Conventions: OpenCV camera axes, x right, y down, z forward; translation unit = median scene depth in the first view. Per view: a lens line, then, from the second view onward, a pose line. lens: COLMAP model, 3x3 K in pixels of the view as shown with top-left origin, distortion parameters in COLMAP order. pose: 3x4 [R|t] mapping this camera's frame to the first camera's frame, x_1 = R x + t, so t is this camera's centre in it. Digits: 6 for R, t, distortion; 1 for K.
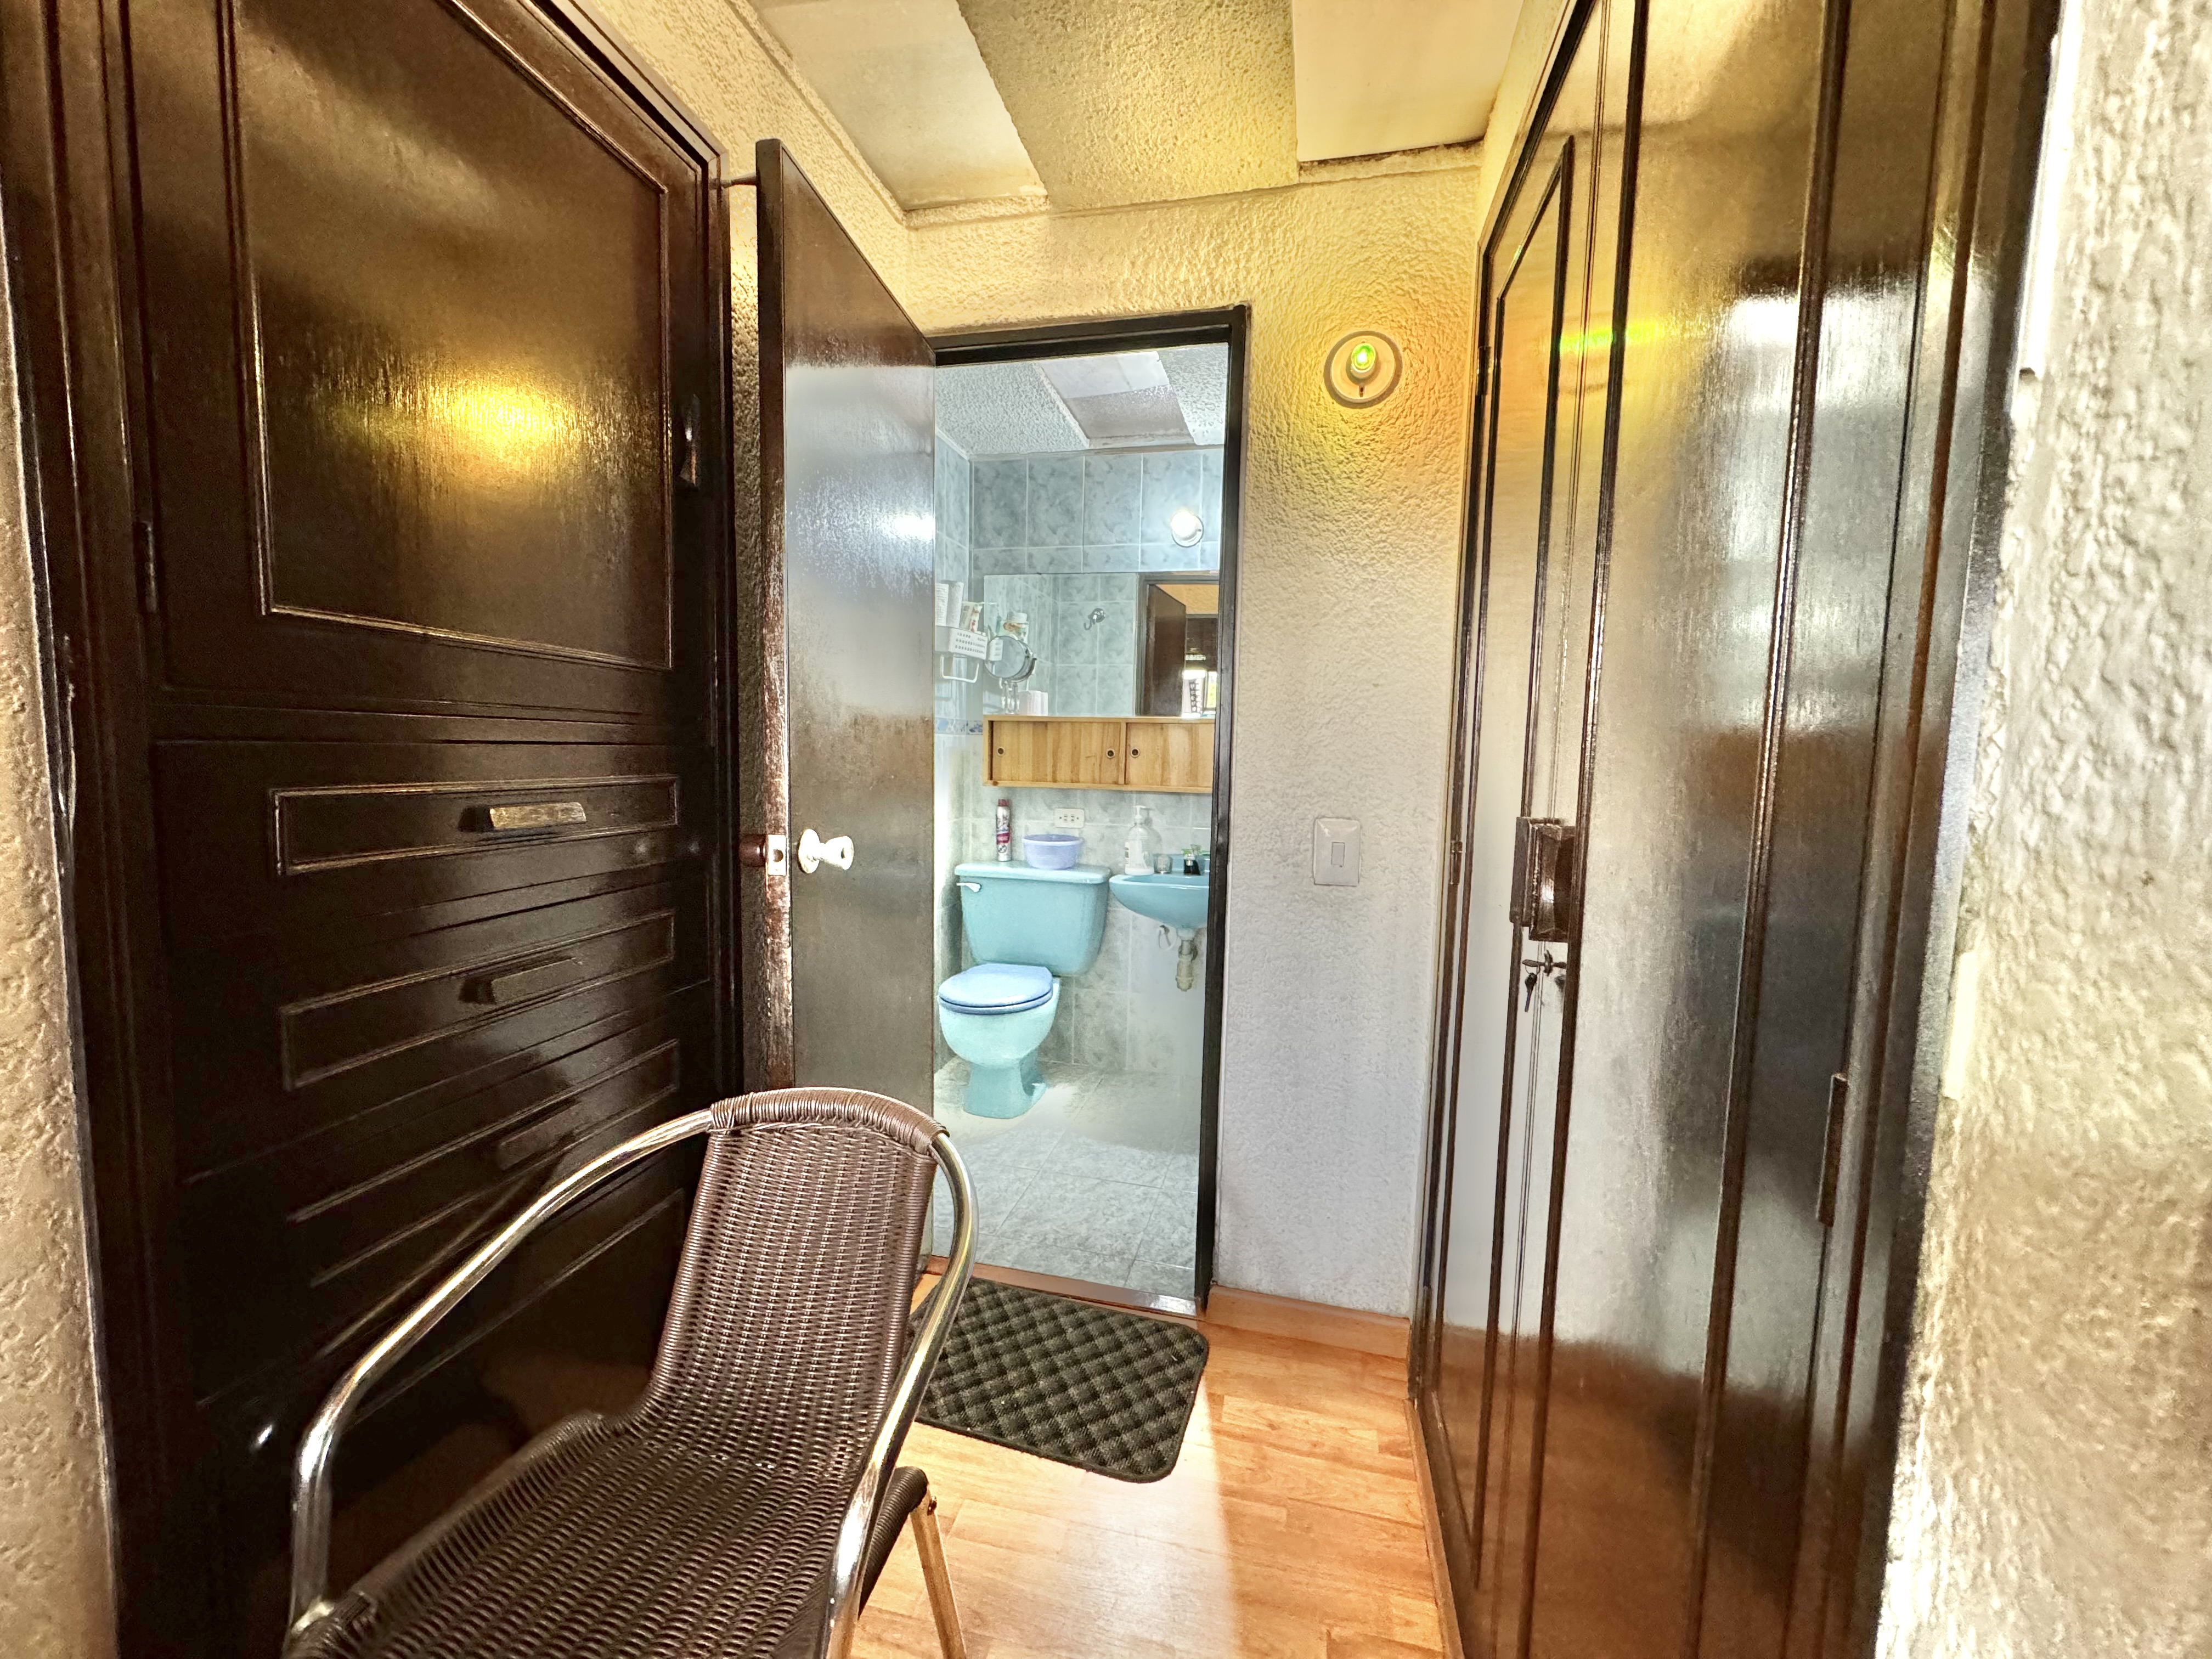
lens RADIAL K [[877.7, 0, 1106.0], [0, 877.7, 829.5], [0, 0, 1]] dist [-0.002143, -0.000365]
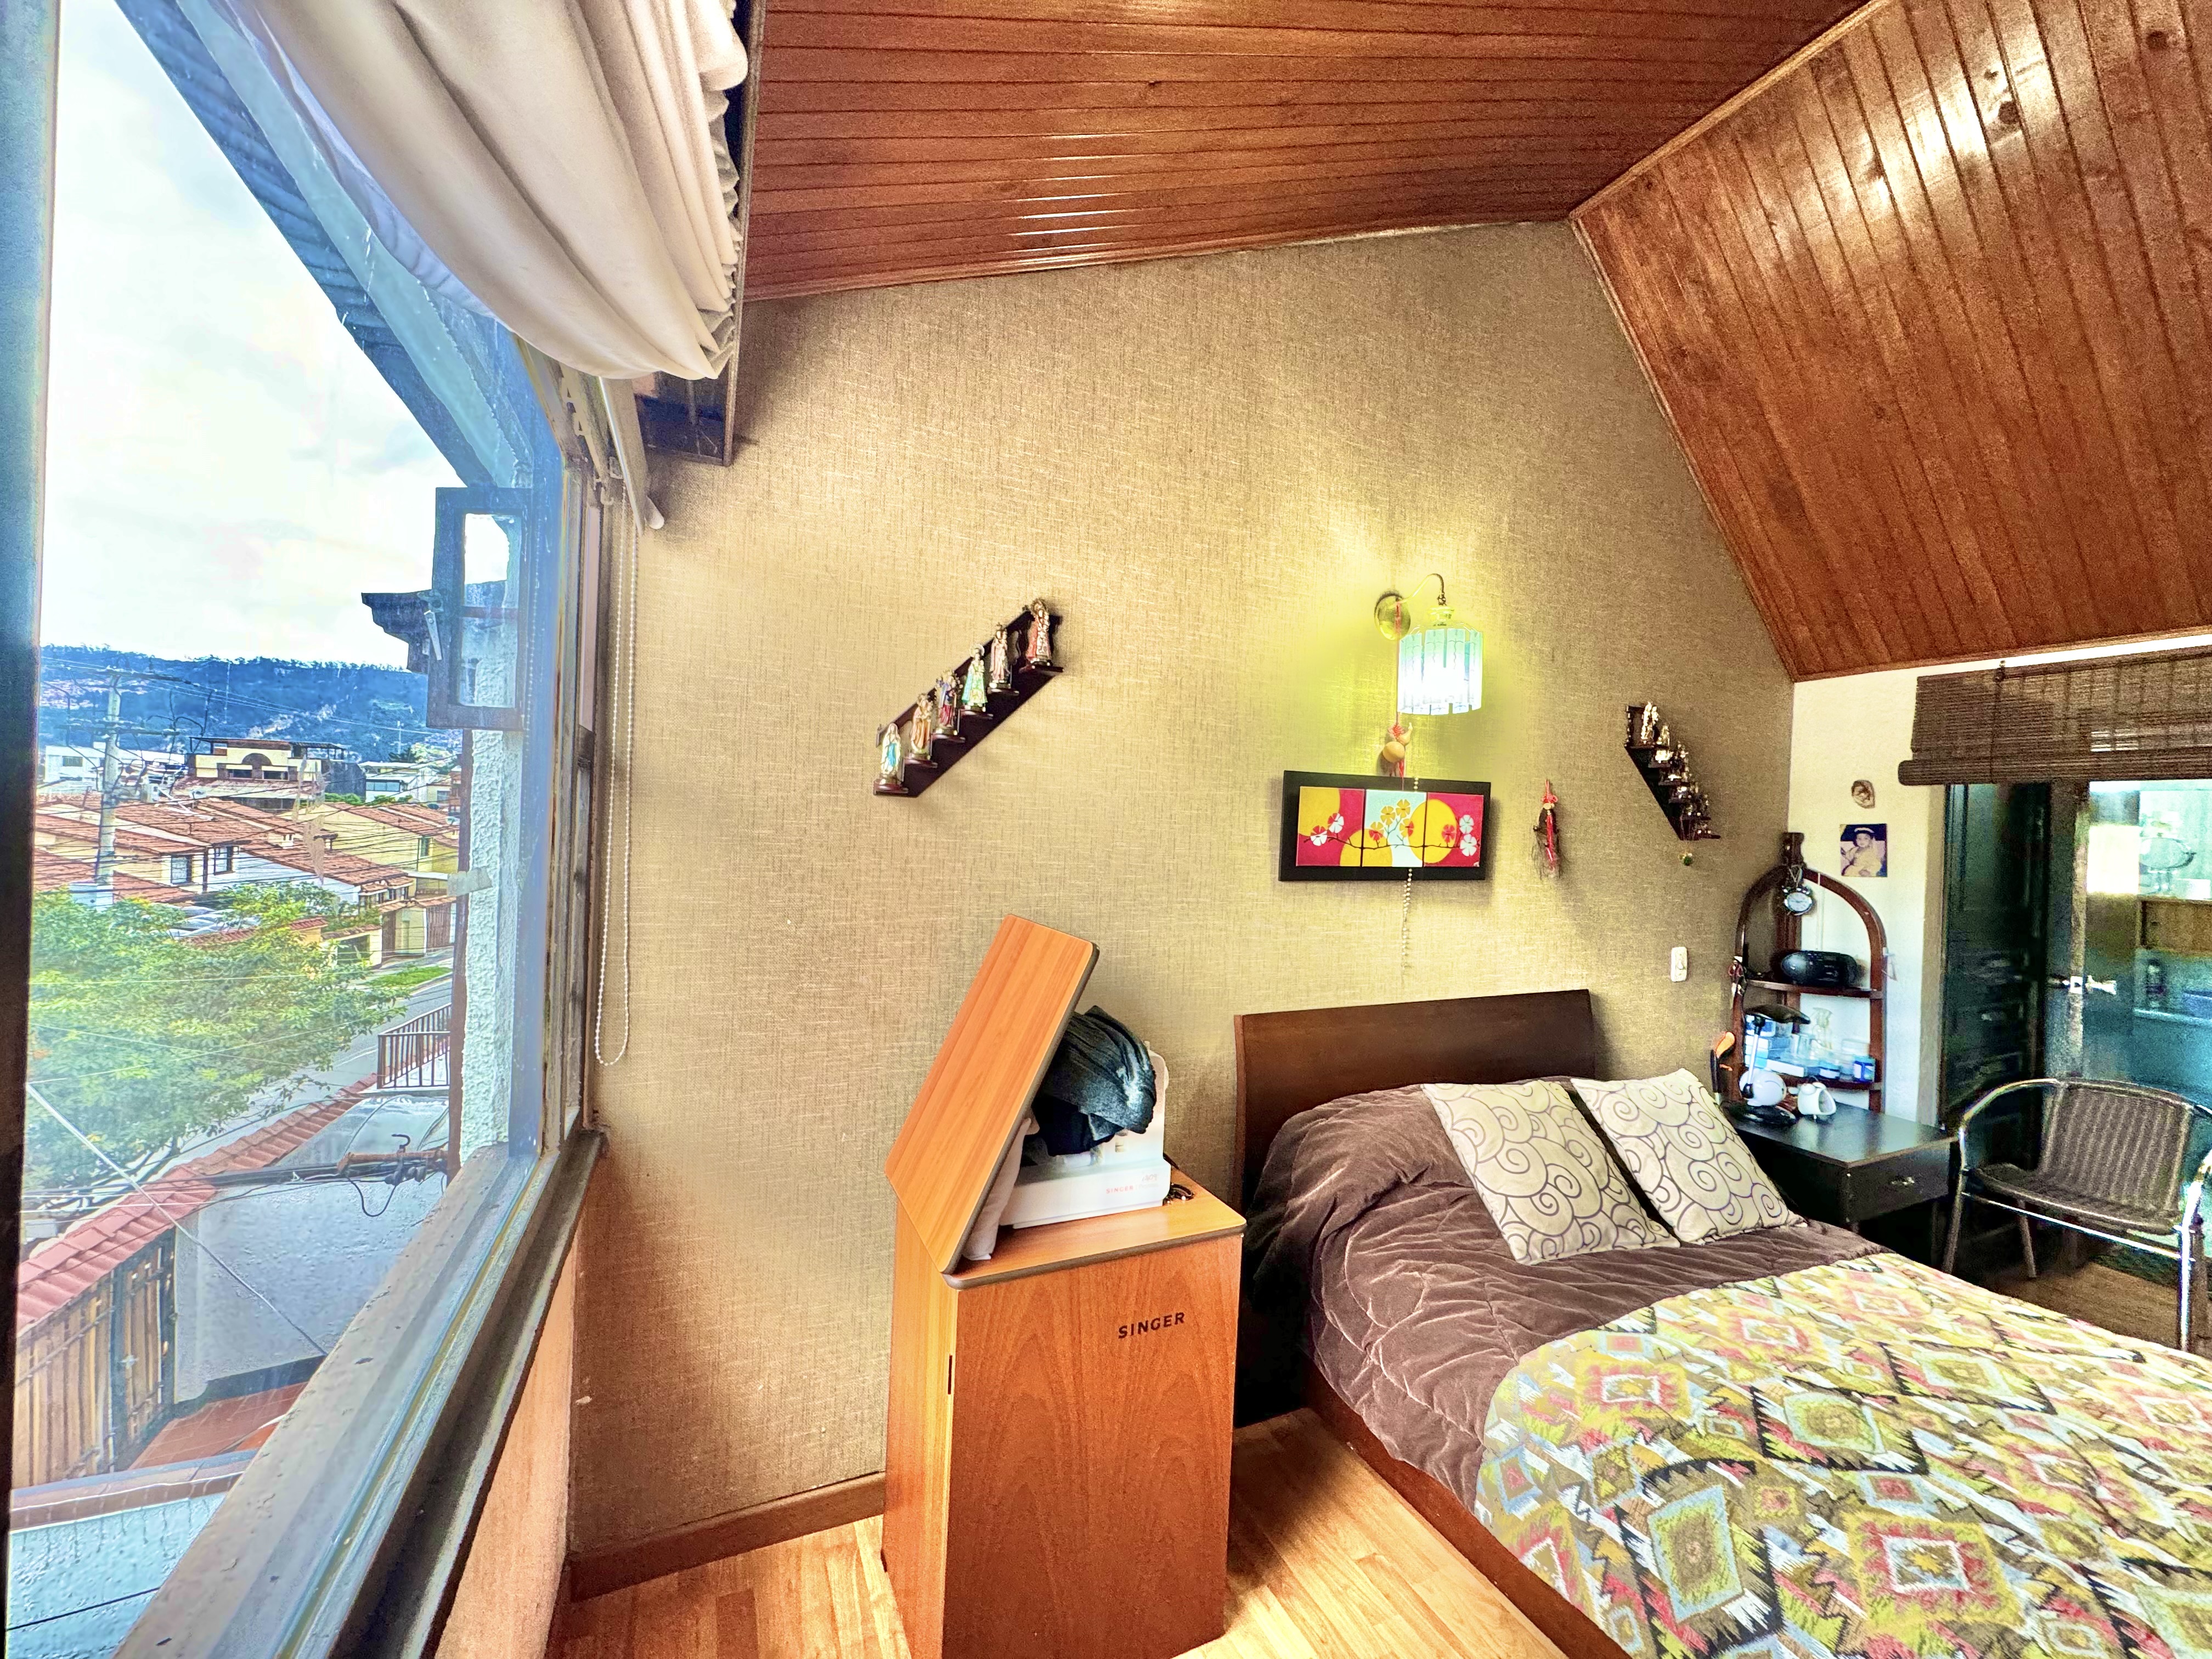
lens RADIAL K [[877.7, 0, 1106.0], [0, 877.7, 829.5], [0, 0, 1]] dist [-0.002143, -0.000365]
pose [[0.605579, -0.011285, -0.795705, -0.025387], [-0.084639, 0.993314, -0.078502, 0.007387], [0.791271, 0.114887, 0.600575, -1.067679]]
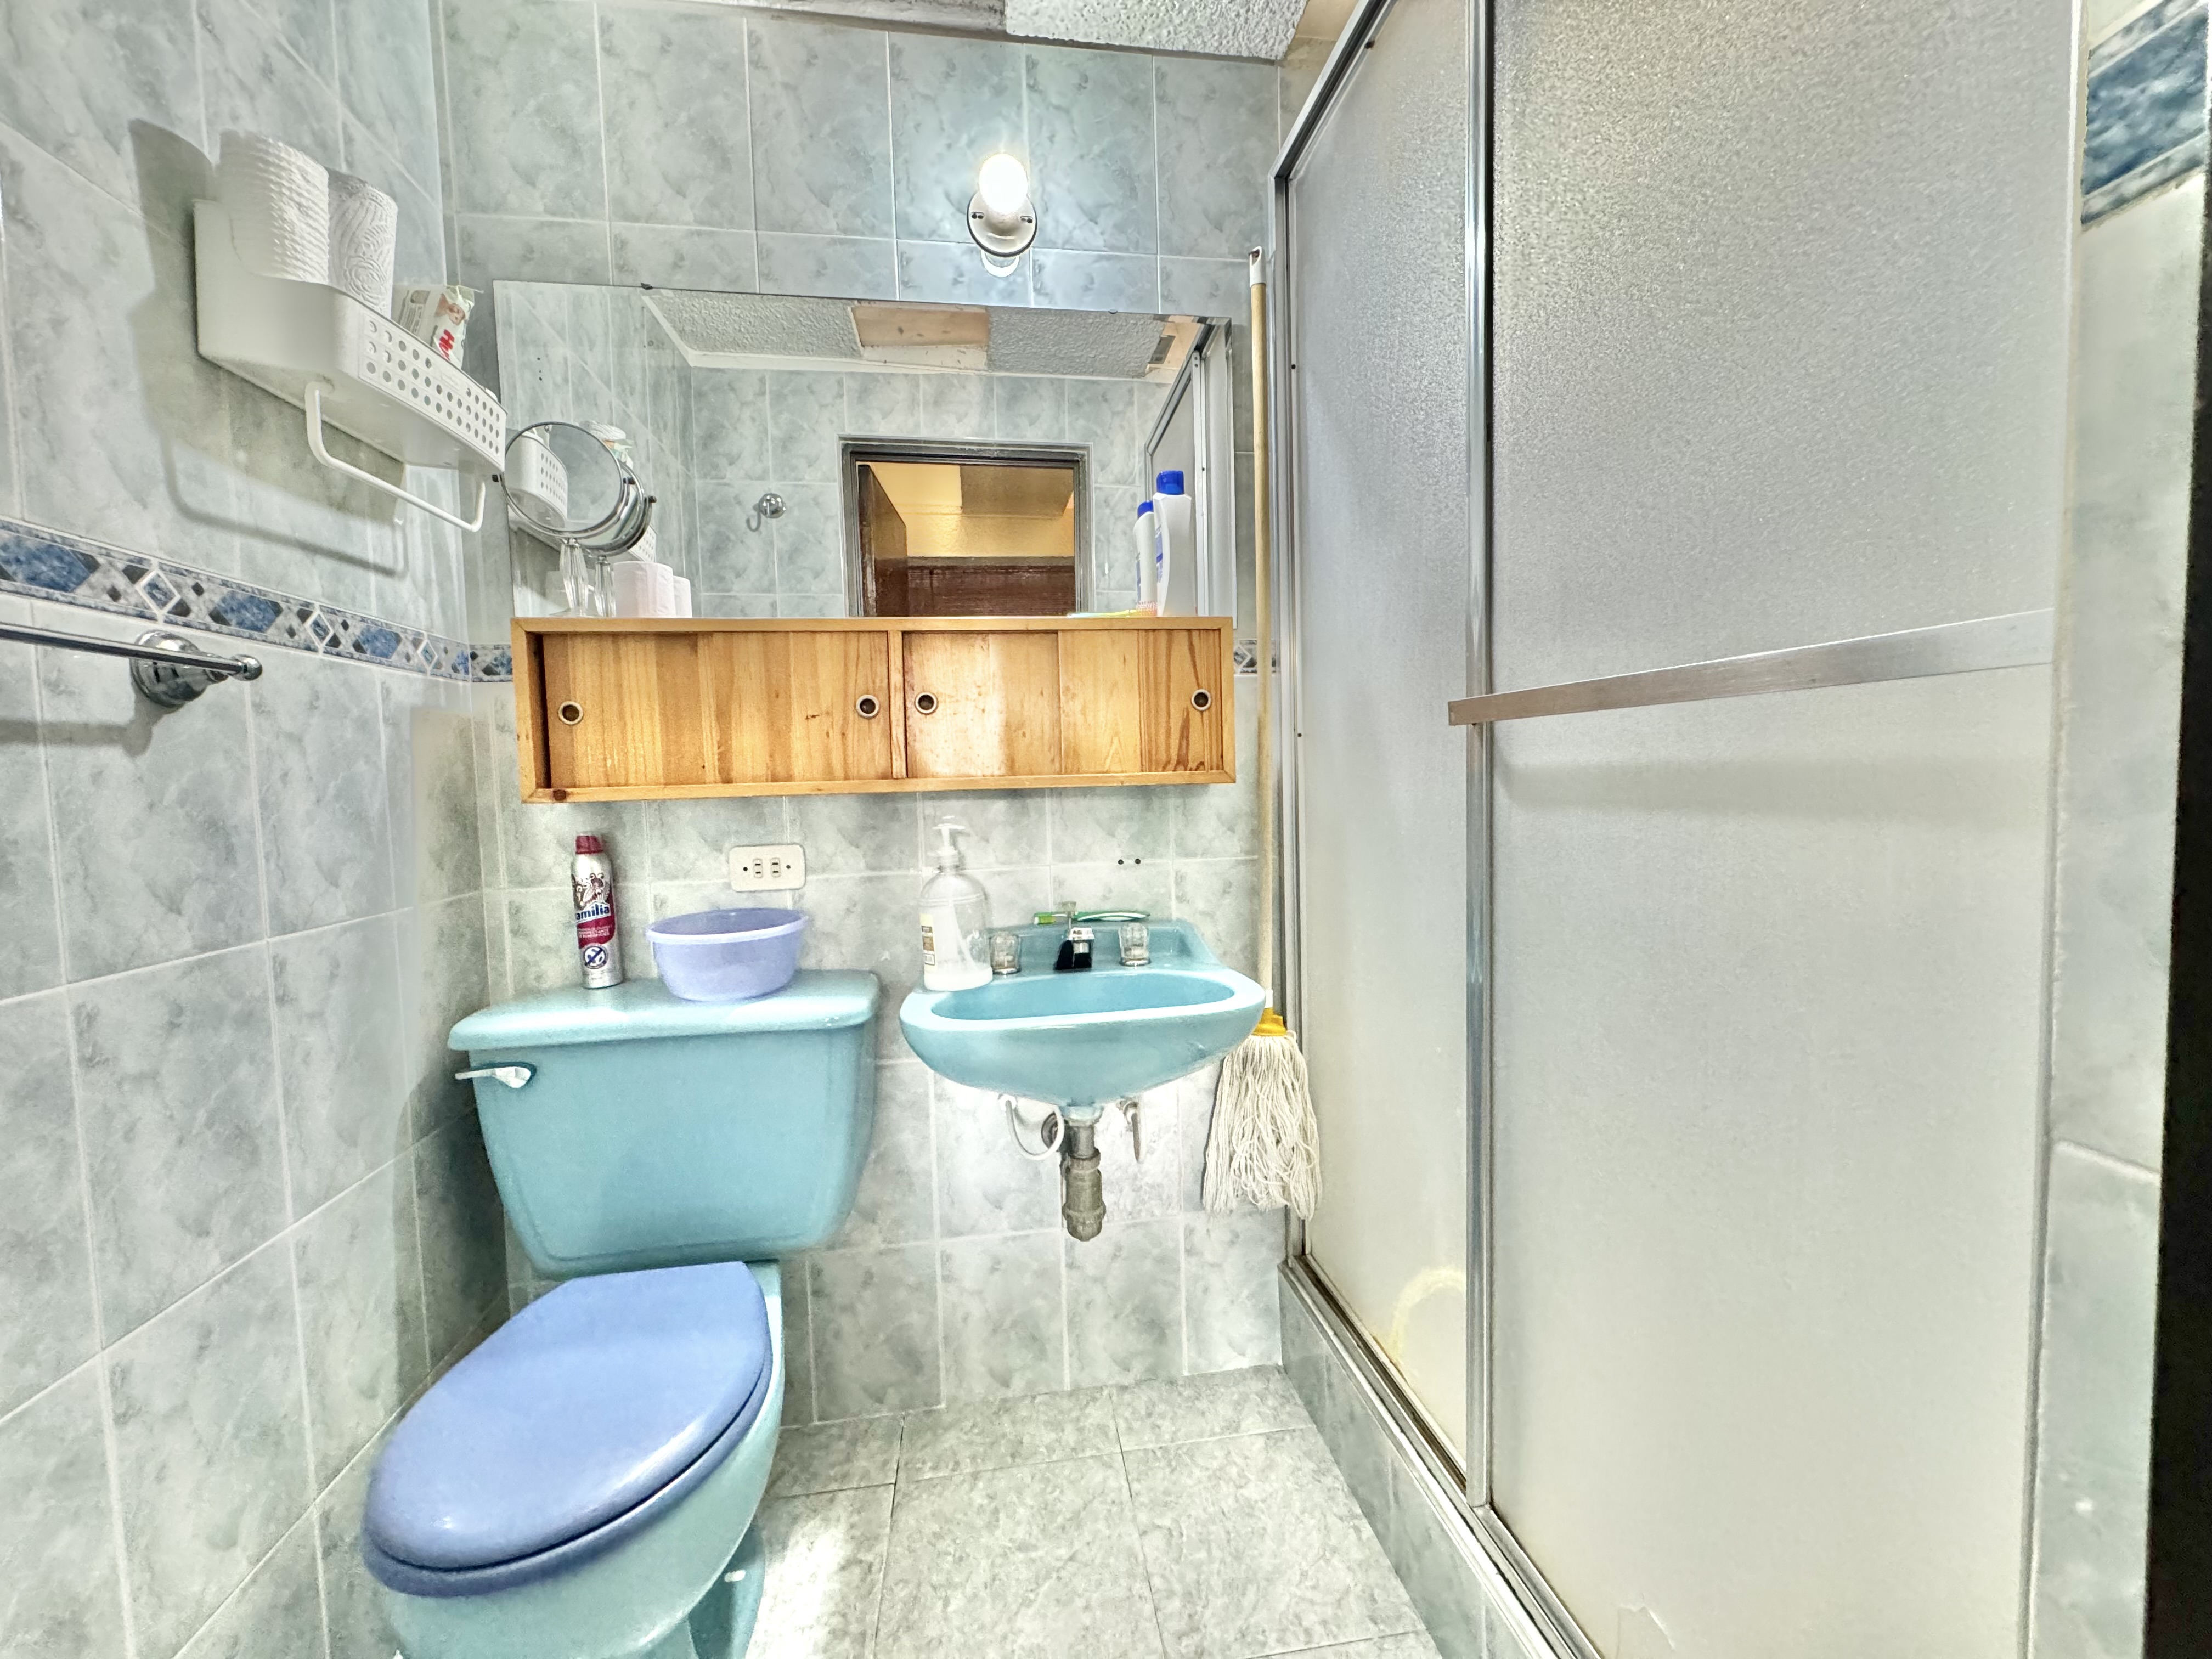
lens RADIAL K [[877.7, 0, 1106.0], [0, 877.7, 829.5], [0, 0, 1]] dist [-0.002143, -0.000365]
pose [[0.925697, -0.071135, 0.371518, -0.047975], [0.083499, 0.996358, -0.017277, -0.010594], [-0.368936, 0.047014, 0.928265, 0.551920]]
